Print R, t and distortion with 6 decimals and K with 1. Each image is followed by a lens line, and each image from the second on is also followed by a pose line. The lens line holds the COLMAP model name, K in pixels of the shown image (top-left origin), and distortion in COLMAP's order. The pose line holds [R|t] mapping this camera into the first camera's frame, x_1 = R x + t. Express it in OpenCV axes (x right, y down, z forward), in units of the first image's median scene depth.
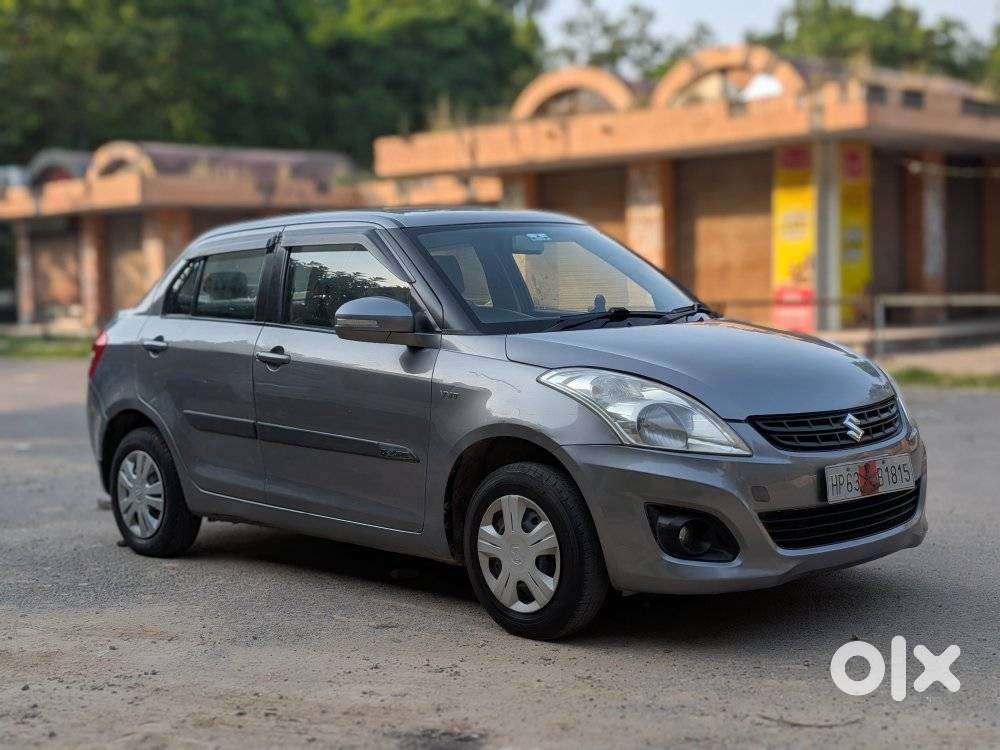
lens RADIAL K [[1450.9, 0, 496.0], [0, 1450.9, 381.5], [0, 0, 1]] dist [0.080741, 0.000000]
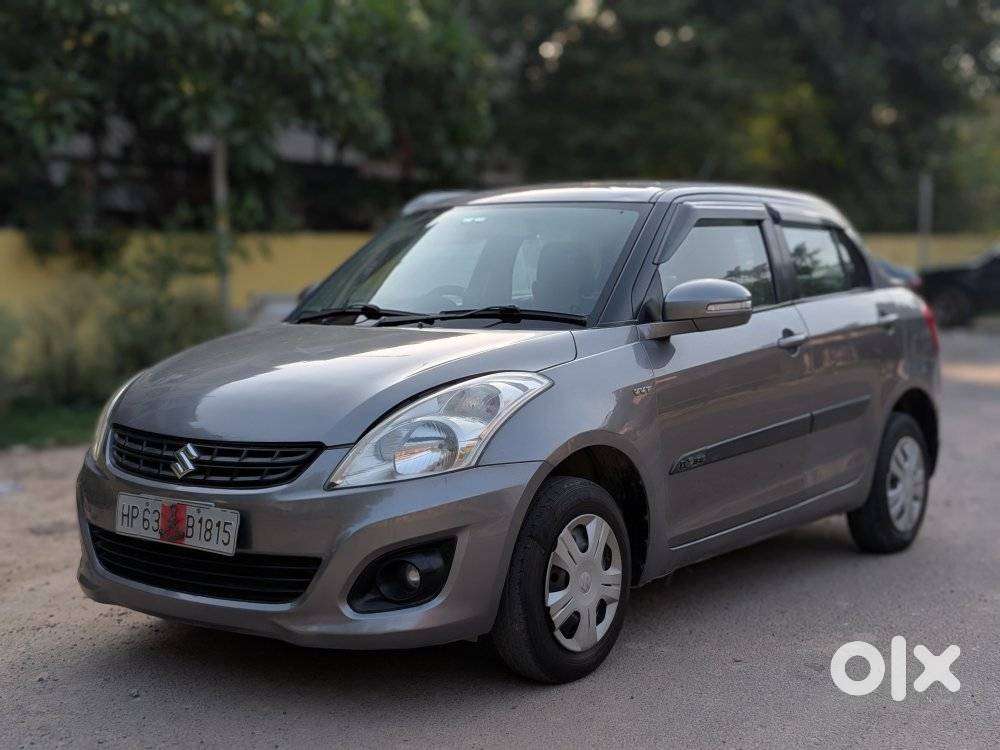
lens RADIAL K [[1450.9, 0, 489.5], [0, 1450.9, 371.5], [0, 0, 1]] dist [0.080741, 0.000000]
pose [[0.149916, 0.104817, -0.983127, 1.069232], [-0.066331, 0.993190, 0.095775, -0.109303], [0.986471, 0.050854, 0.155848, 1.018348]]
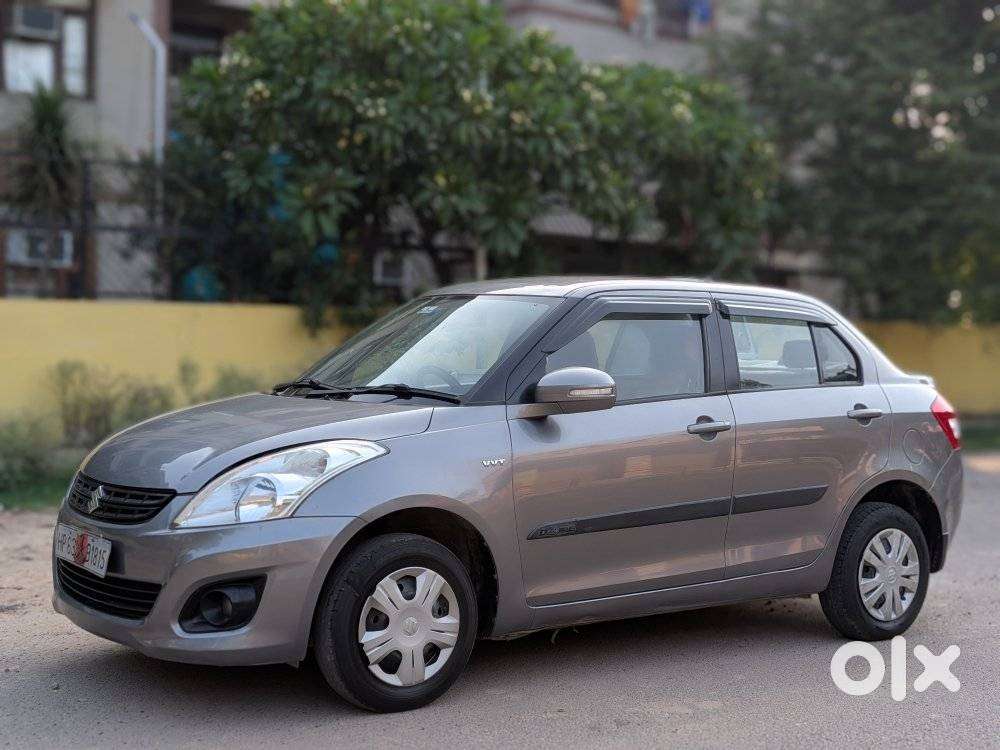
lens RADIAL K [[1450.9, 0, 500.7], [0, 1450.9, 379.8], [0, 0, 1]] dist [0.080741, 0.000000]
pose [[-0.137984, 0.059089, -0.988670, 1.203645], [-0.085148, 0.993815, 0.071280, -0.148780], [0.986768, 0.094019, -0.132099, 1.384969]]
